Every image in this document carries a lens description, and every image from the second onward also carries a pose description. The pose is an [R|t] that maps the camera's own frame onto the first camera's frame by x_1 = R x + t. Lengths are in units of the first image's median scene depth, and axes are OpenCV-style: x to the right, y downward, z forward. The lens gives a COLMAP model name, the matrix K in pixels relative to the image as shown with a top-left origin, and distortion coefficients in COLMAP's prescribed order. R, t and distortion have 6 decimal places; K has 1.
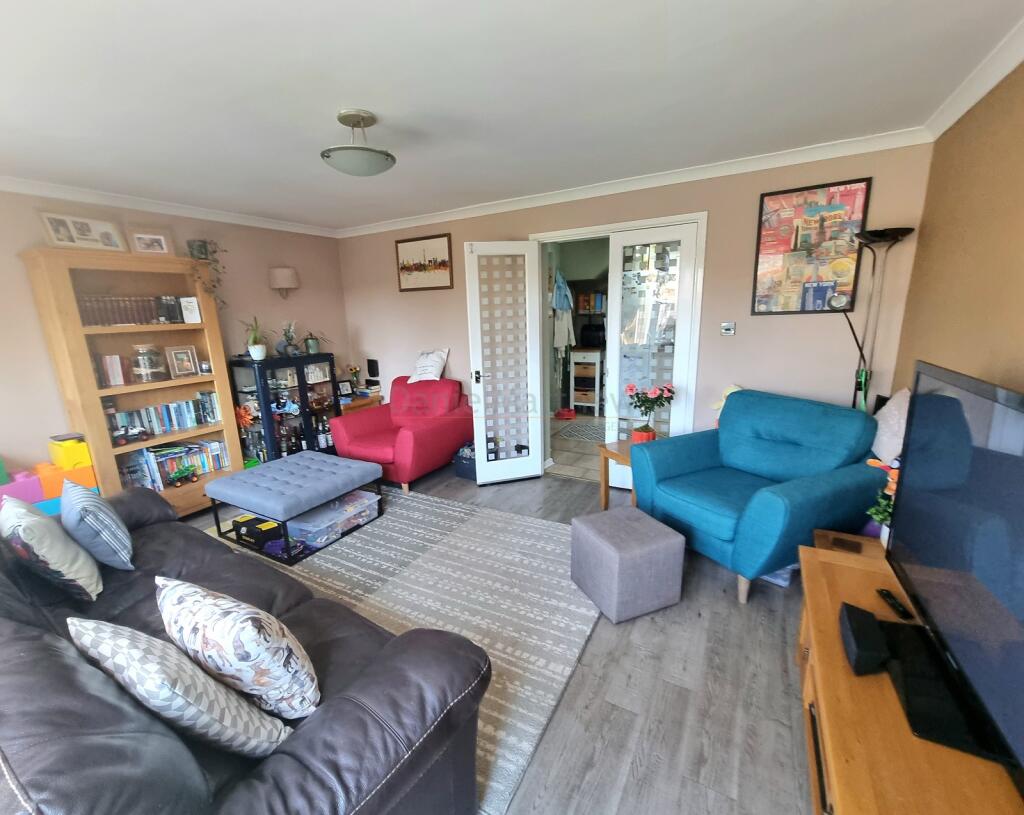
lens RADIAL K [[445.2, 0, 507.7], [0, 445.2, 410.5], [0, 0, 1]] dist [-0.003069, -0.000154]
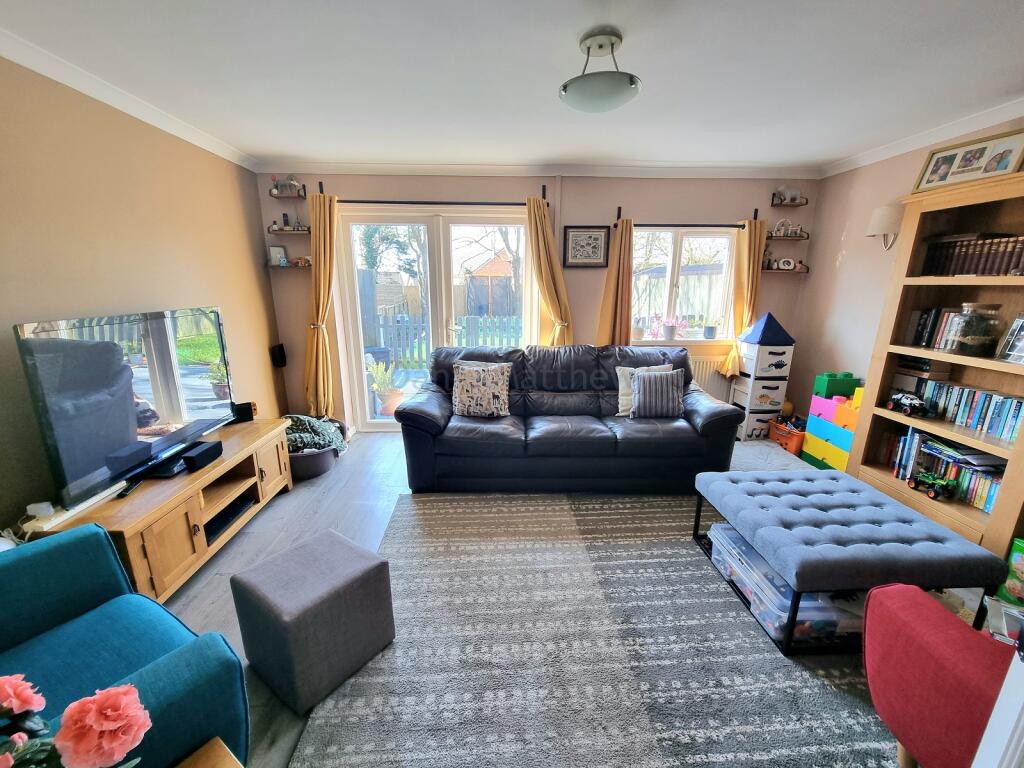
lens RADIAL K [[421.7, 0, 512.5], [0, 421.7, 389.0], [0, 0, 1]] dist [-0.003084, -0.000030]
pose [[-0.857216, 0.160305, -0.489370, 0.218672], [-0.085463, 0.892847, 0.442176, -0.279032], [0.507816, 0.420863, -0.751663, 1.257809]]
